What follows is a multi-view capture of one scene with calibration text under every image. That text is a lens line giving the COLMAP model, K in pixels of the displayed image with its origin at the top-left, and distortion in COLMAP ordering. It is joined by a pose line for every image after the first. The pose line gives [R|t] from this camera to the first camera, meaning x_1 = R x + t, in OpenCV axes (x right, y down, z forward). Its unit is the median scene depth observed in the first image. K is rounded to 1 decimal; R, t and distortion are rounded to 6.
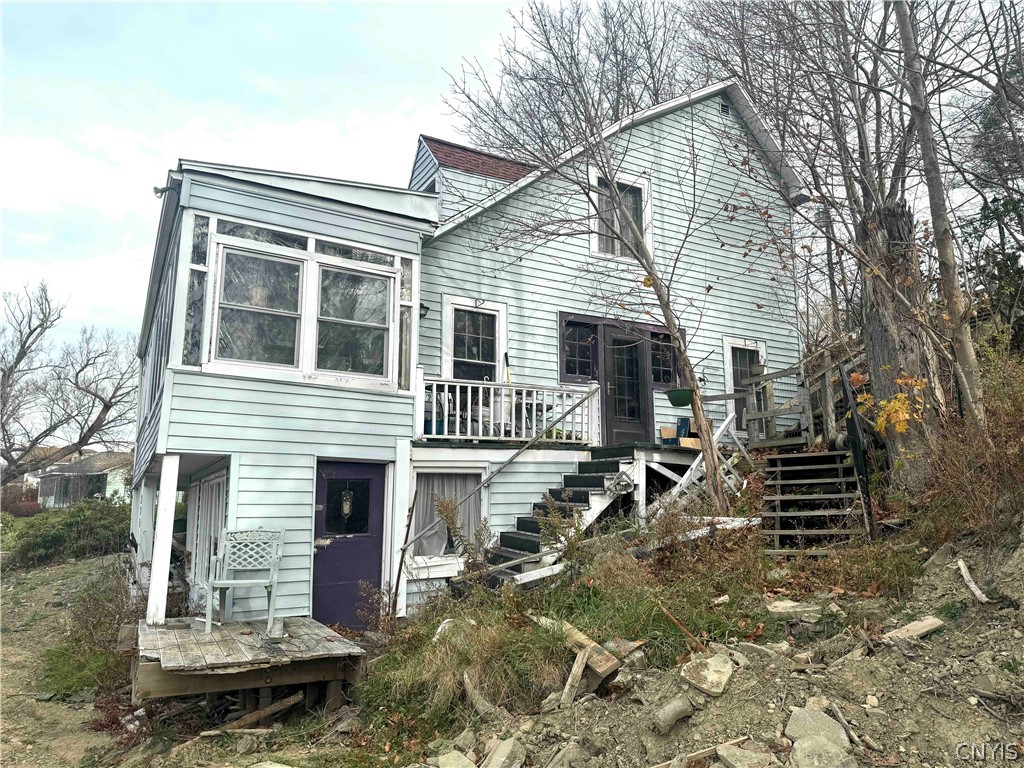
lens RADIAL K [[707.2, 0, 516.9], [0, 707.2, 385.0], [0, 0, 1]] dist [0.080561, -0.093763]
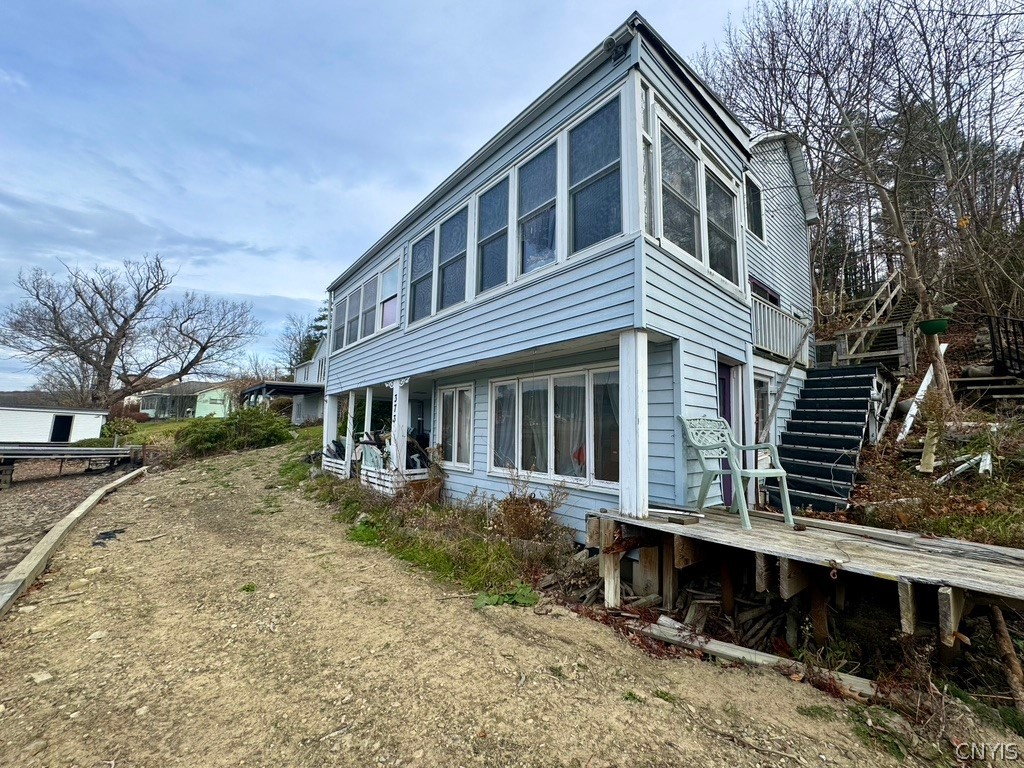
lens RADIAL K [[405.7, 0, 512.0], [0, 405.7, 384.0], [0, 0, 1]] dist [-0.001764, -0.000092]
pose [[0.980736, 0.048024, 0.189343, -0.120045], [-0.058782, 0.996936, 0.051610, 0.023818], [-0.186284, -0.061746, 0.980554, 0.085746]]
